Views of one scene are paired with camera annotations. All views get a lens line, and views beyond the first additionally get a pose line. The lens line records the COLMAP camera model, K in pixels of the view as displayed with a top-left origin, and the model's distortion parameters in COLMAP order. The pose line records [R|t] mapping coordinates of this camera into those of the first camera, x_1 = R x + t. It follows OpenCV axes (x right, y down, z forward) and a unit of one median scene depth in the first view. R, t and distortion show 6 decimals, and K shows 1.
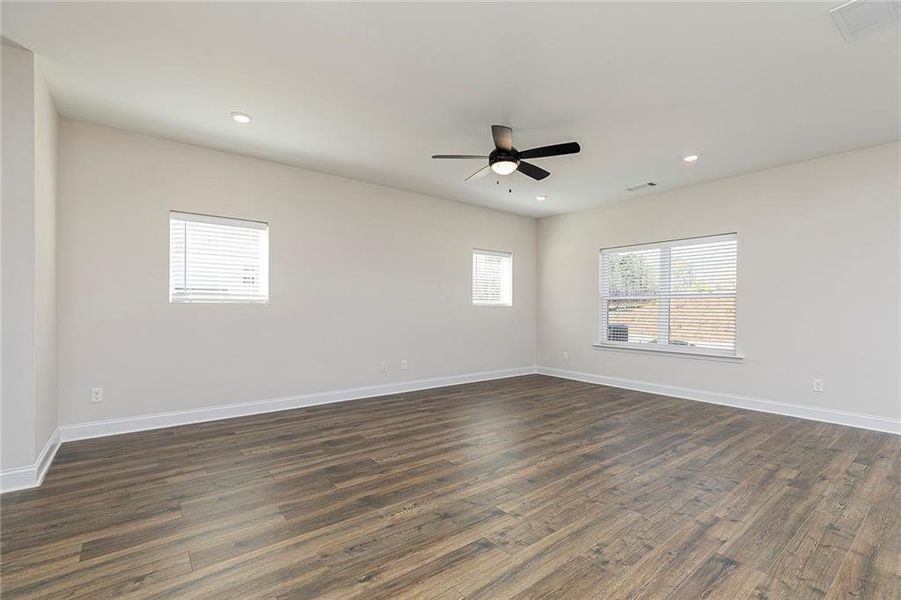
lens RADIAL K [[398.7, 0, 450.5], [0, 398.7, 306.6], [0, 0, 1]] dist [0.002530, 0.000181]
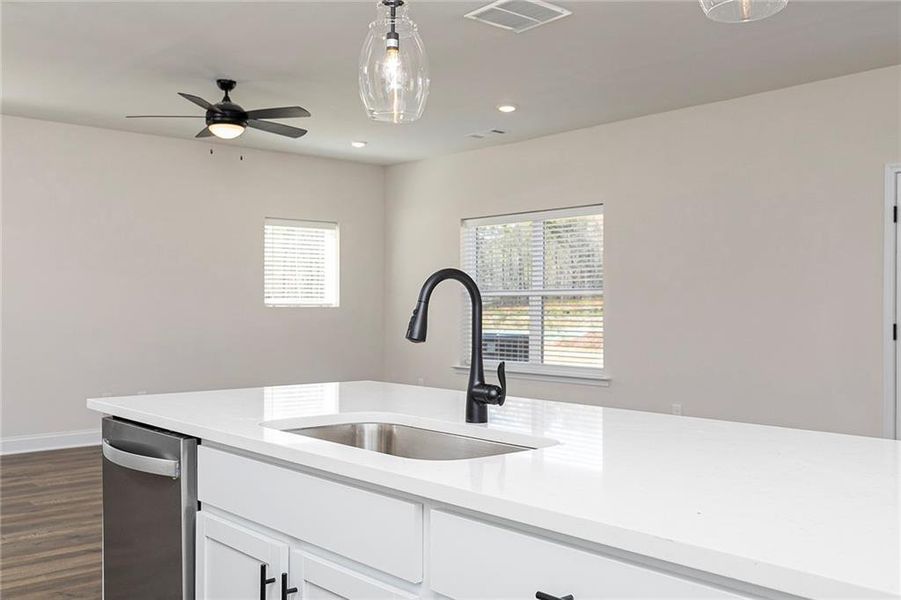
lens RADIAL K [[844.2, 0, 450.5], [0, 844.2, 300.0], [0, 0, 1]] dist [-0.002736, 0.004352]
pose [[0.997864, -0.004833, 0.065152, 0.286387], [0.004914, 0.999987, -0.001082, -0.011812], [-0.065146, 0.001400, 0.997875, -0.404092]]
